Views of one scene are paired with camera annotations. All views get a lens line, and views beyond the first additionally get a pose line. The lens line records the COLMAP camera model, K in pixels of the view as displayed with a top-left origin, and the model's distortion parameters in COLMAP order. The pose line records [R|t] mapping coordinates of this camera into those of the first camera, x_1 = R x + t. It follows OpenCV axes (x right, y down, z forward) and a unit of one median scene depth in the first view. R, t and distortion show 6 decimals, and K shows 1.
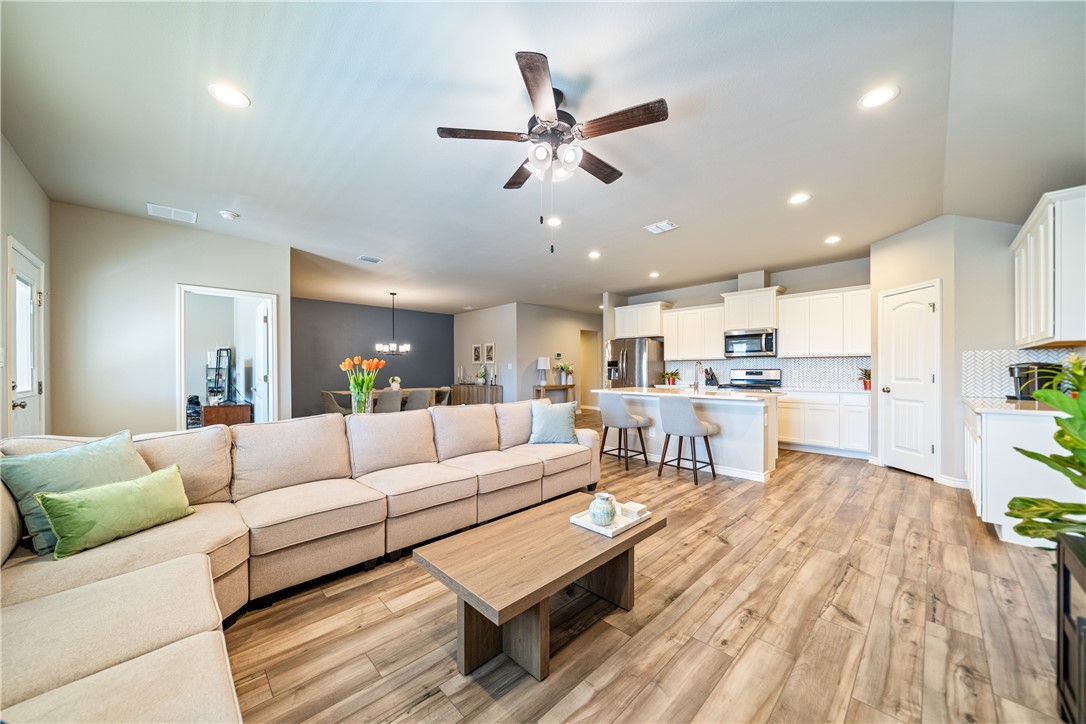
lens RADIAL K [[377.1, 0, 551.3], [0, 377.1, 370.1], [0, 0, 1]] dist [-0.004575, 0.000623]
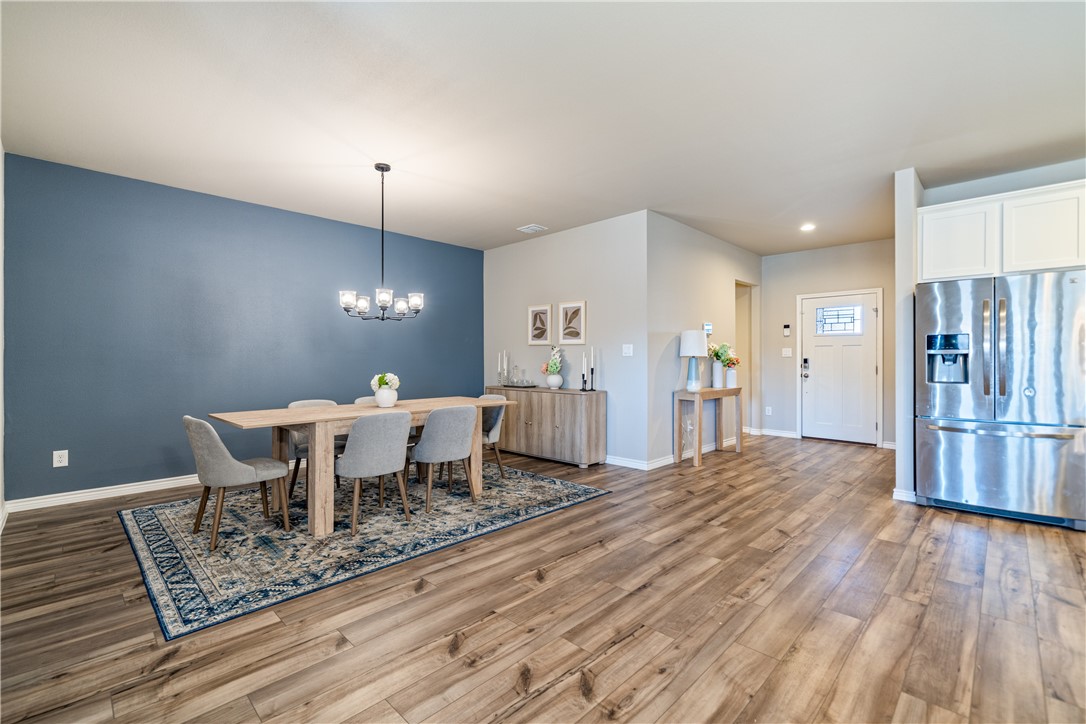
lens RADIAL K [[482.3, 0, 549.2], [0, 482.3, 351.1], [0, 0, 1]] dist [-0.006112, 0.001803]
pose [[0.999916, 0.002245, 0.012790, -0.327608], [-0.002020, 0.999843, -0.017578, 0.003644], [-0.012827, 0.017550, 0.999764, 0.638740]]
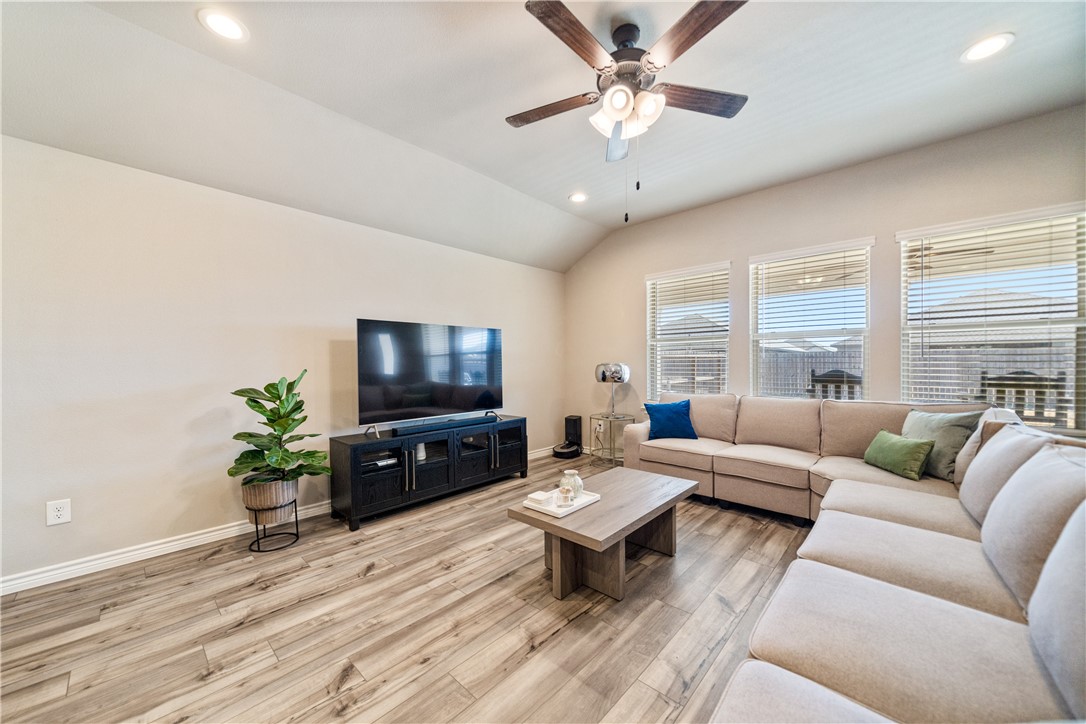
lens RADIAL K [[394.6, 0, 544.8], [0, 394.6, 369.2], [0, 0, 1]] dist [-0.002263, 0.000337]
pose [[-0.999243, 0.008116, -0.038045, 0.082298], [0.007681, 0.999904, 0.011568, 0.001801], [0.038135, 0.011267, -0.999209, 0.696680]]
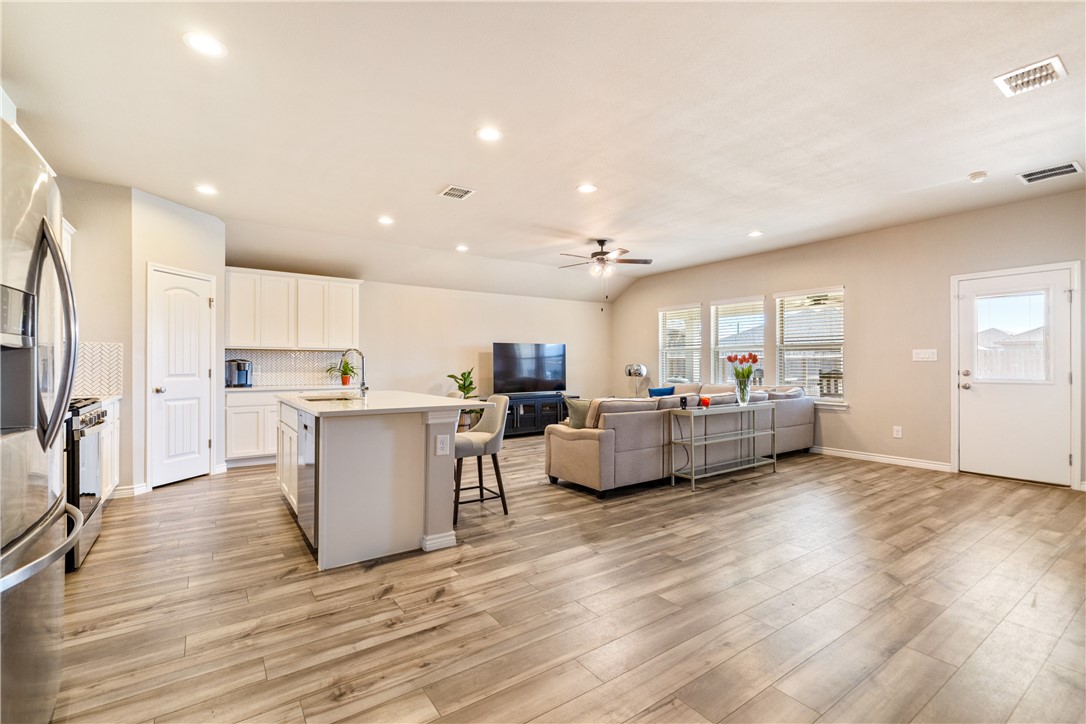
lens RADIAL K [[482.3, 0, 537.0], [0, 482.3, 368.4], [0, 0, 1]] dist [-0.006112, 0.001803]
pose [[-0.981337, 0.002419, 0.192281, -0.061645], [0.003398, 0.999983, 0.004759, 0.004048], [-0.192266, 0.005324, -0.981328, 1.434118]]
